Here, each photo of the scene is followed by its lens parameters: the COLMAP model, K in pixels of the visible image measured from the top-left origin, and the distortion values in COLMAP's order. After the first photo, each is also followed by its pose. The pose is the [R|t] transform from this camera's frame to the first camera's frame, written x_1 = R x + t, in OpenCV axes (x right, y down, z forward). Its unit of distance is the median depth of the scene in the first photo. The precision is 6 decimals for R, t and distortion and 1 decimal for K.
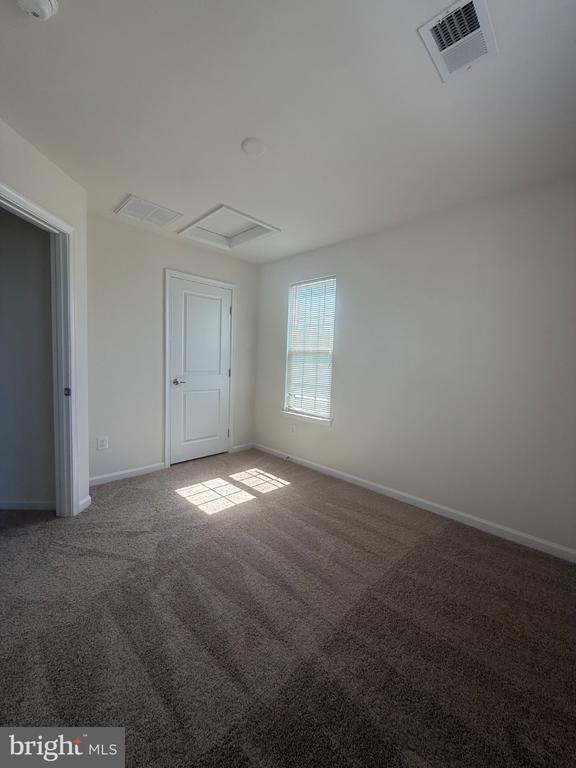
lens RADIAL K [[304.8, 0, 289.2], [0, 304.8, 385.9], [0, 0, 1]] dist [-0.006891, 0.000713]
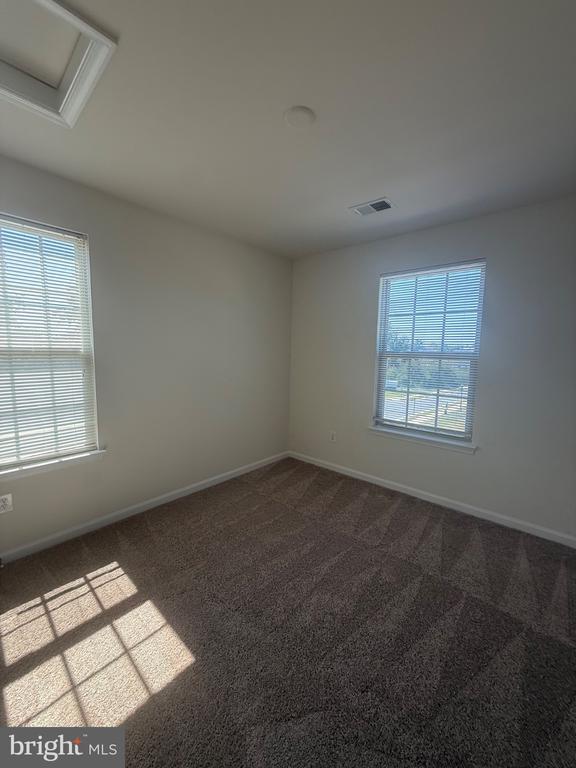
lens RADIAL K [[304.8, 0, 288.5], [0, 304.8, 386.3], [0, 0, 1]] dist [-0.006891, 0.000713]
pose [[-0.056879, -0.150255, 0.987010, -0.573725], [0.077939, 0.984925, 0.154429, -0.108159], [-0.995334, 0.085711, -0.044311, 0.621482]]
